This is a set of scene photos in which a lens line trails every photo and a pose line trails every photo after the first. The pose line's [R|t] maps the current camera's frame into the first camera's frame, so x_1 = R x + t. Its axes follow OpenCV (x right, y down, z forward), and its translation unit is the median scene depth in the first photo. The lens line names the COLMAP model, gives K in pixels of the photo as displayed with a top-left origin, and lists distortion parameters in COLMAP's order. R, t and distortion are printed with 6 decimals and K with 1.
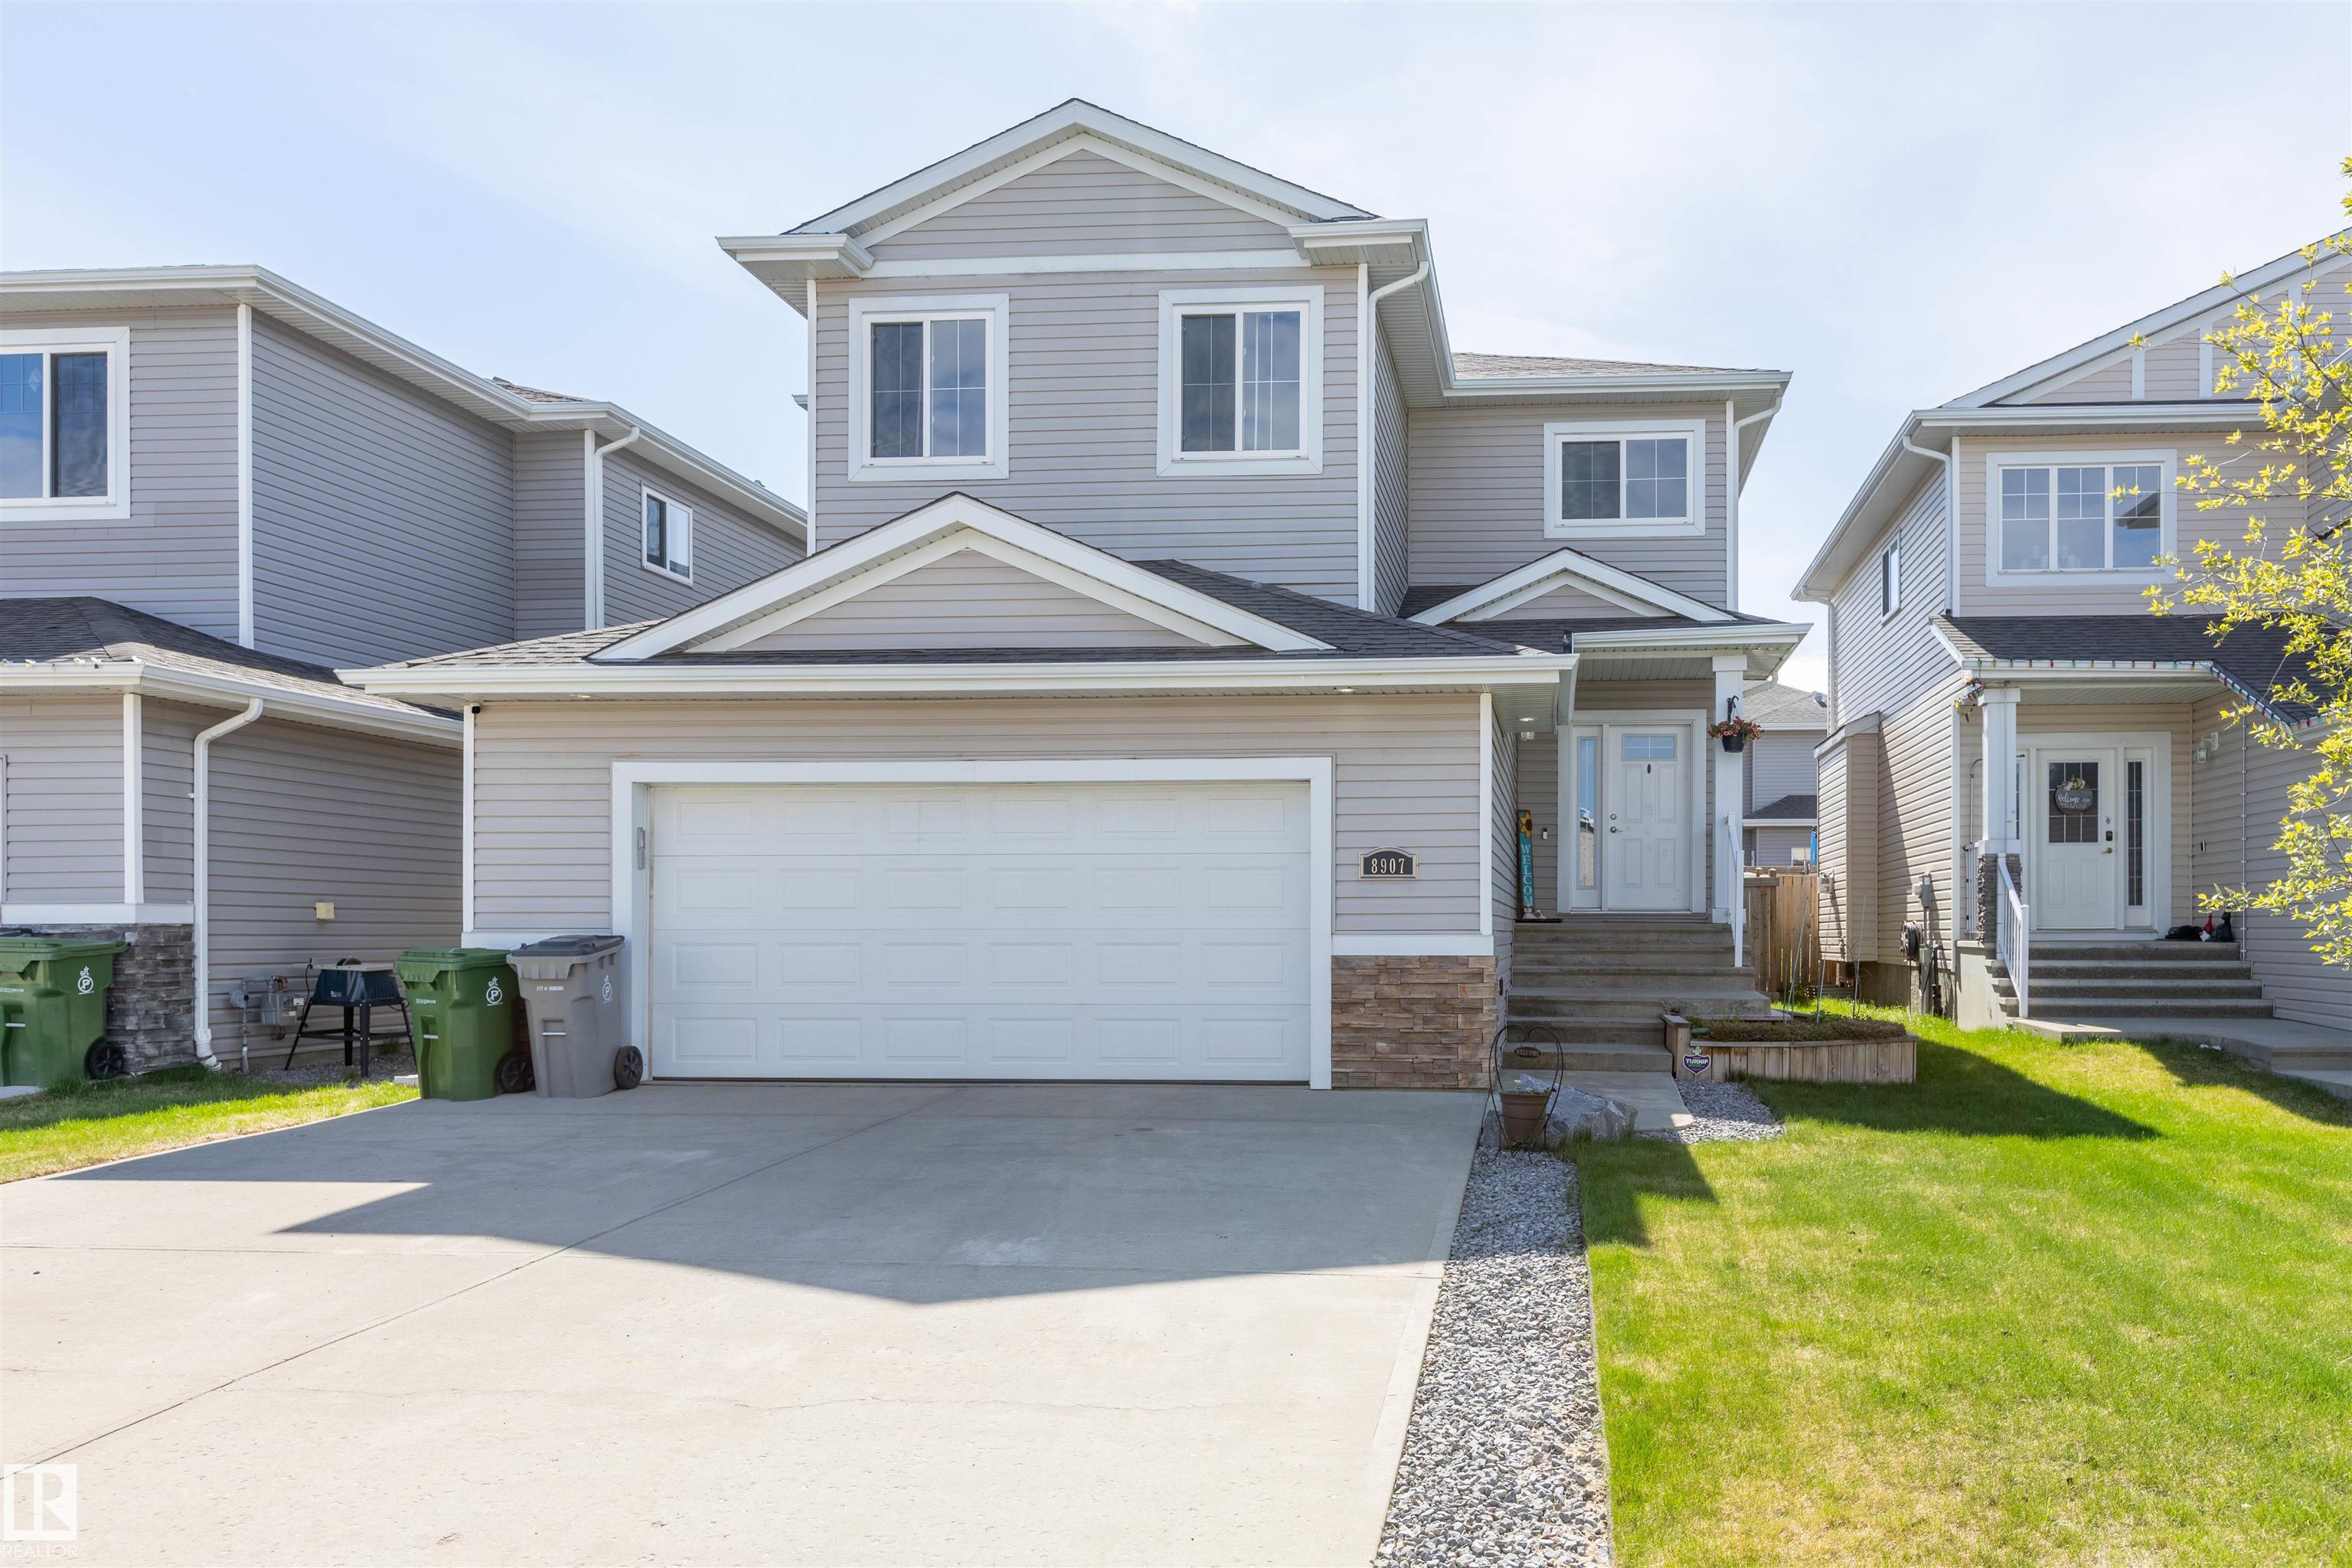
lens RADIAL K [[1788.7, 0, 1387.6], [0, 1788.7, 948.5], [0, 0, 1]] dist [0.000092, -0.001231]
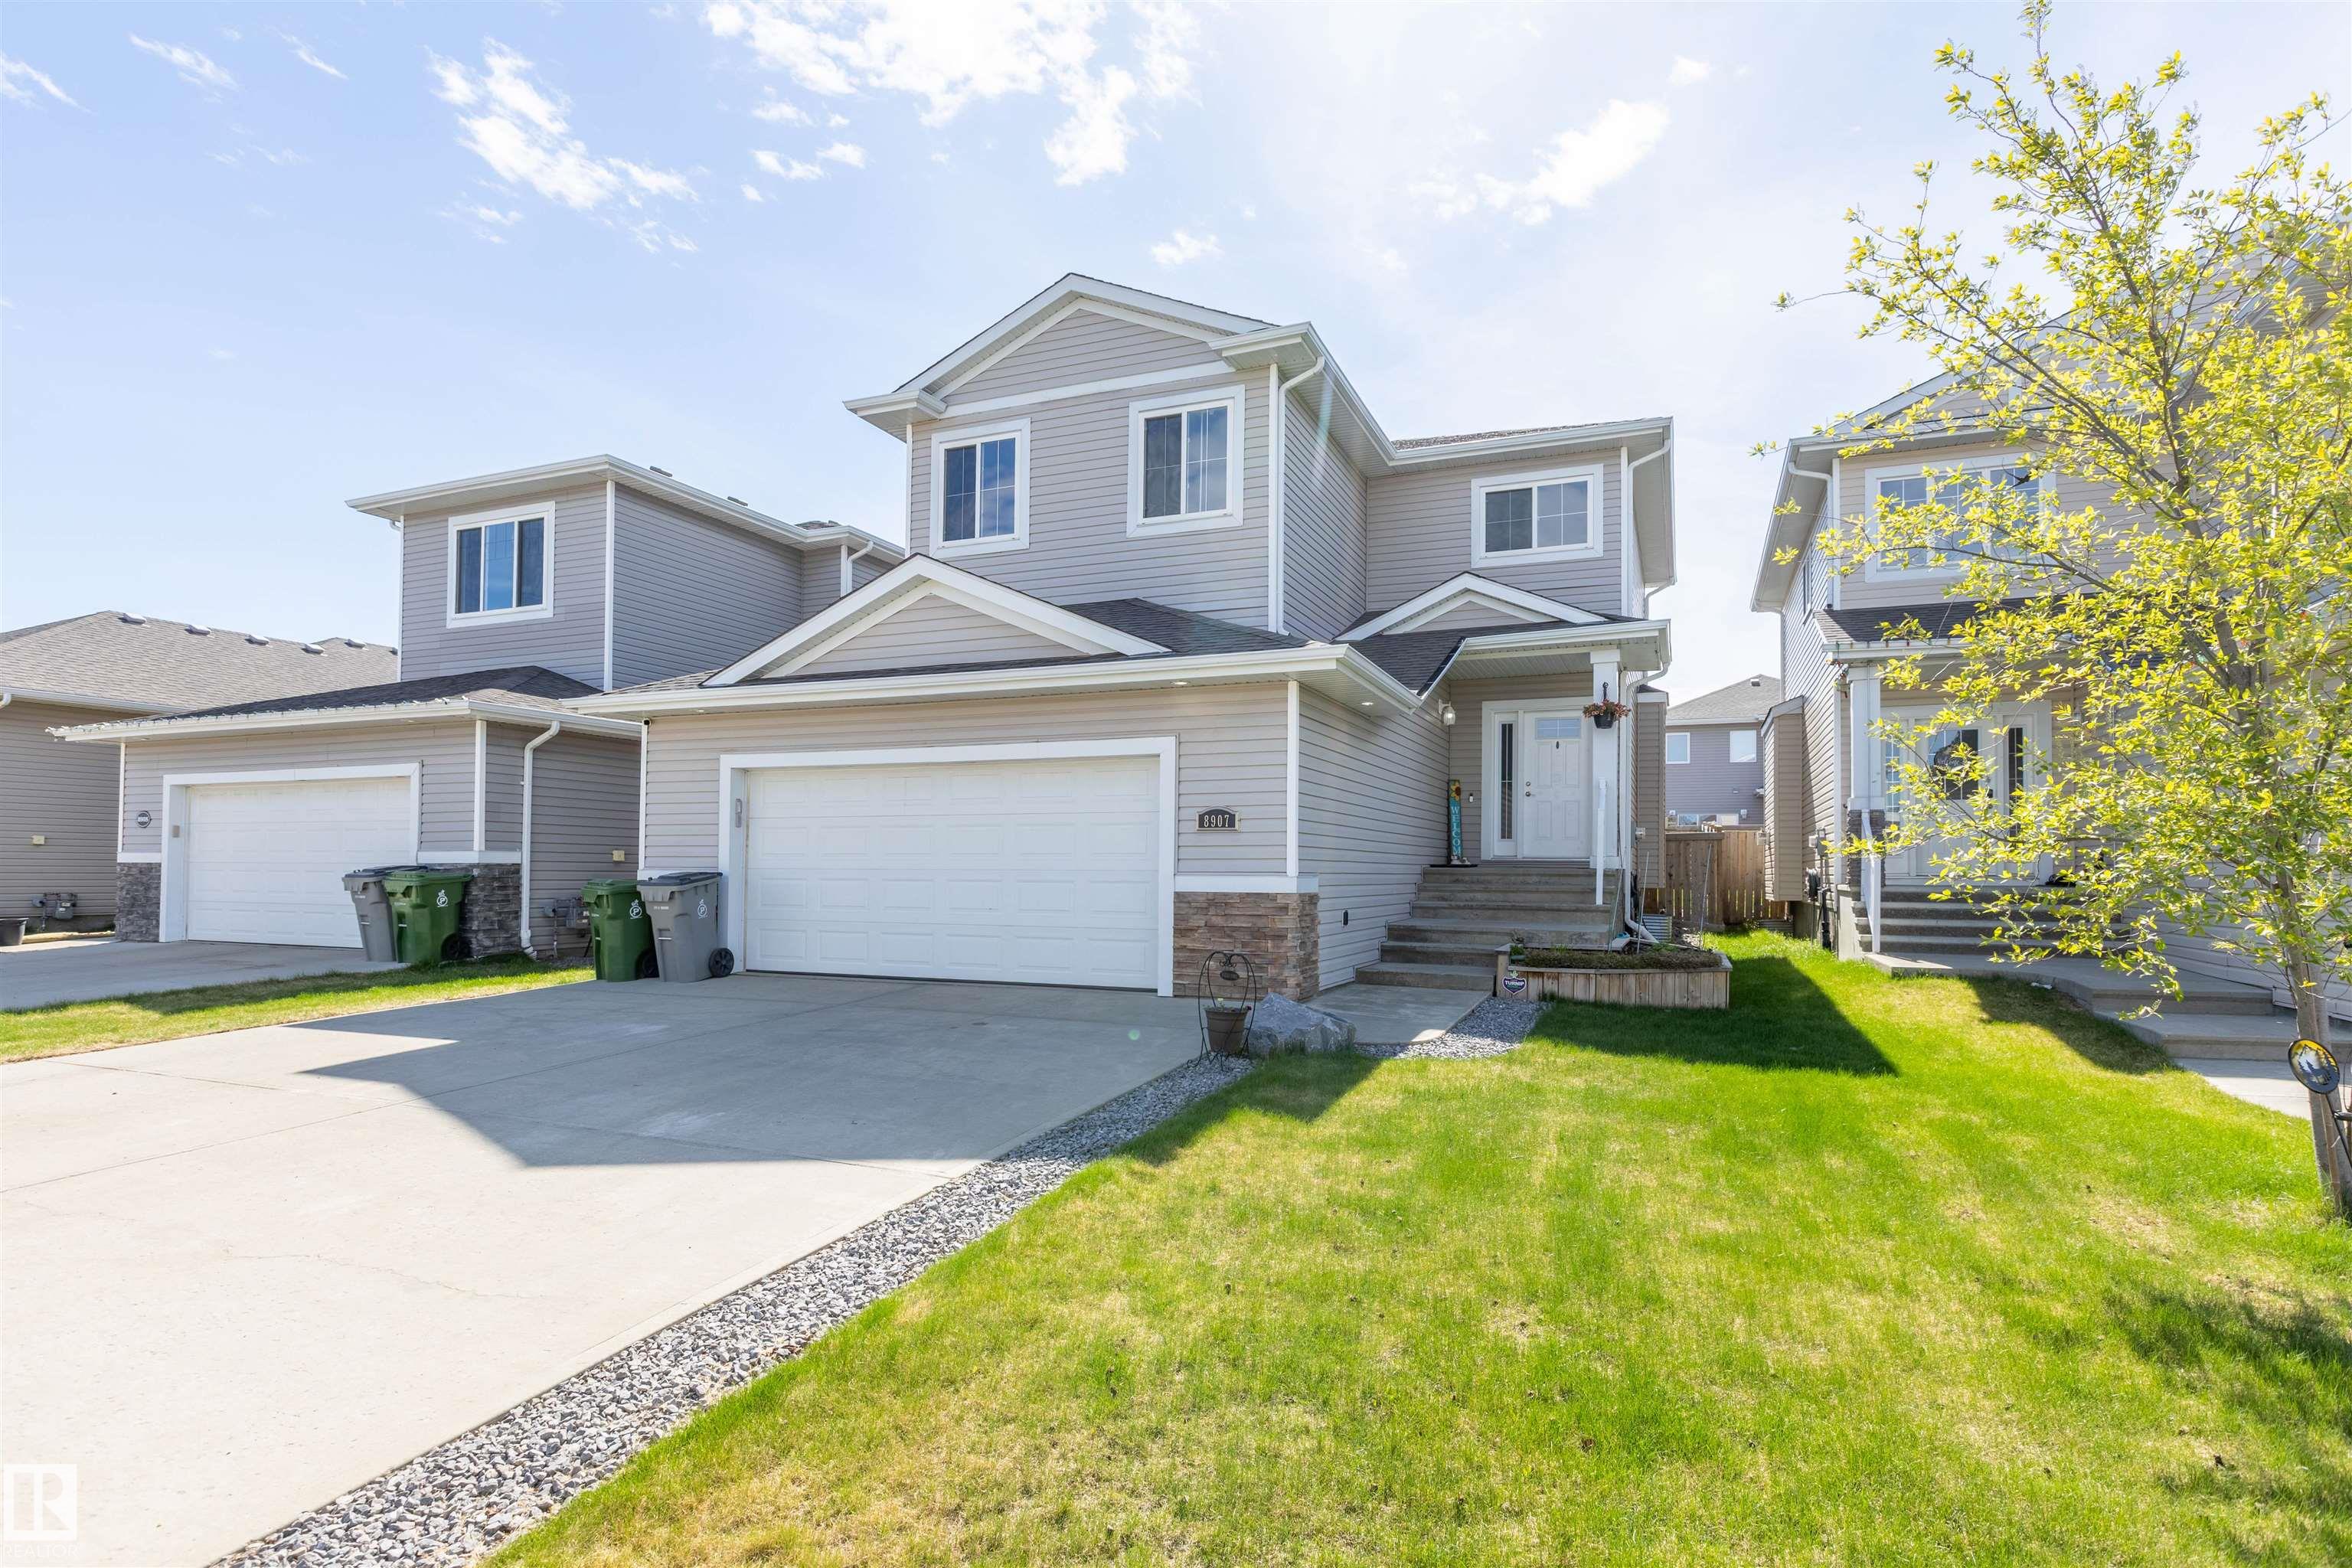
lens RADIAL K [[1205.0, 0, 1141.5], [0, 1205.0, 855.4], [0, 0, 1]] dist [-0.004442, 0.000337]
pose [[0.949428, 0.001681, -0.313981, 0.171322], [-0.009354, 0.999693, -0.022935, -0.001482], [0.313846, 0.024713, 0.949152, 0.139827]]
